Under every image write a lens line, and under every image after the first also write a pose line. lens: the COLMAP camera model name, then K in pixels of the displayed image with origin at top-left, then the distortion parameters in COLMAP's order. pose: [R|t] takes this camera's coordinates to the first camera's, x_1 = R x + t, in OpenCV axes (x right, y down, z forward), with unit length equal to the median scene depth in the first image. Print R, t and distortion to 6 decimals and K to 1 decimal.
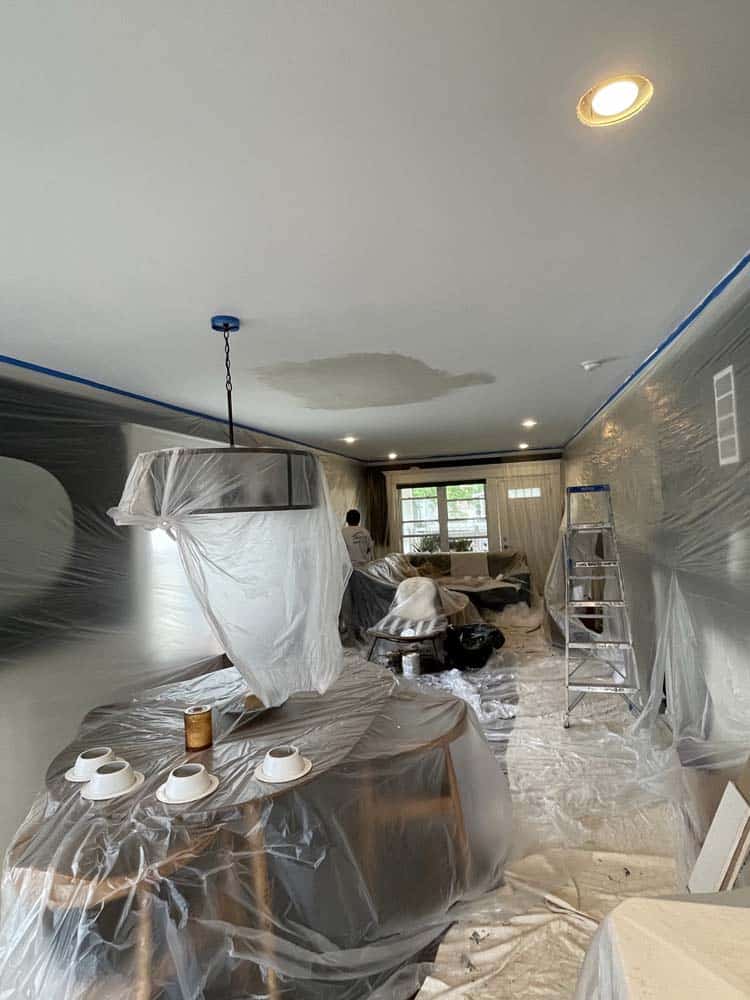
lens RADIAL K [[557.9, 0, 374.6], [0, 557.9, 497.1], [0, 0, 1]] dist [-0.004969, -0.009416]
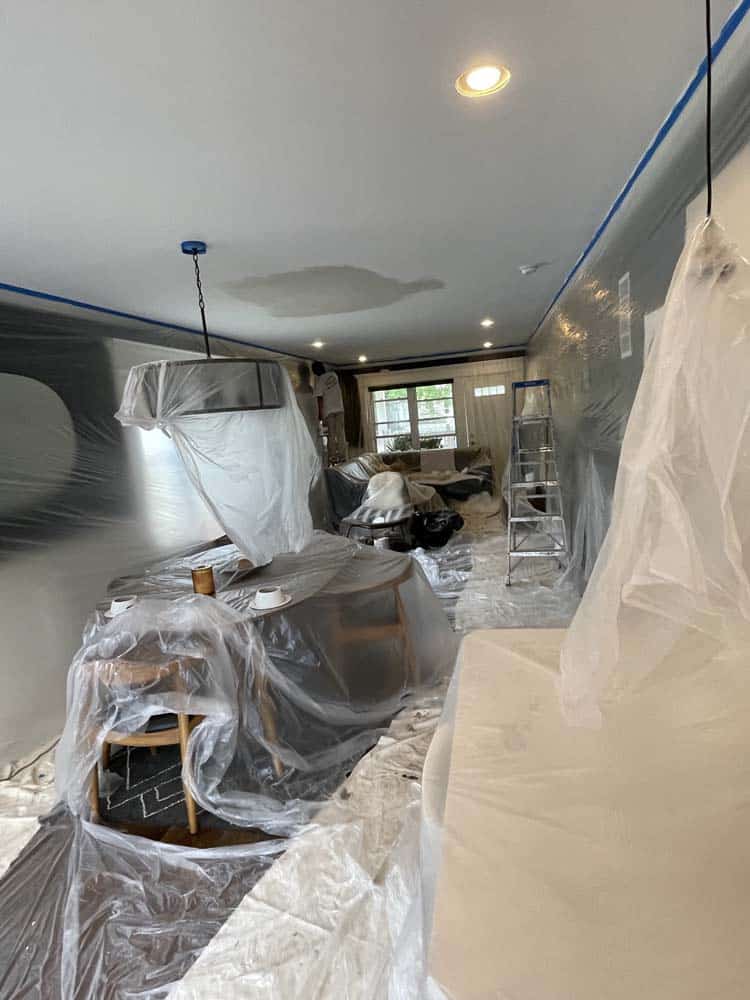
lens RADIAL K [[557.9, 0, 378.1], [0, 557.9, 496.9], [0, 0, 1]] dist [-0.004969, -0.009416]
pose [[0.998293, -0.045343, 0.036807, 0.030450], [0.038488, 0.984810, 0.169313, 0.009471], [-0.043926, -0.167608, 0.984875, -0.155616]]
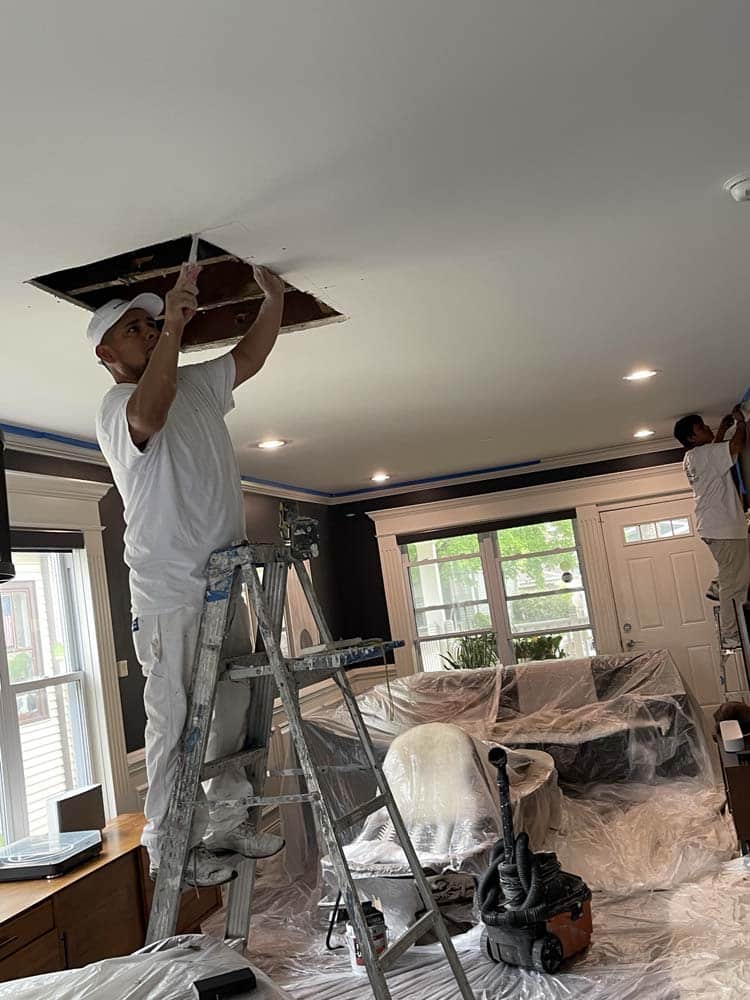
lens RADIAL K [[1027.7, 0, 375.8], [0, 1027.7, 488.6], [0, 0, 1]] dist [0.059297, 0.000000]
pose [[0.996095, -0.087163, -0.014058, 0.107480], [0.085734, 0.992955, -0.081787, 0.026971], [0.021088, 0.080262, 0.996551, 0.245982]]
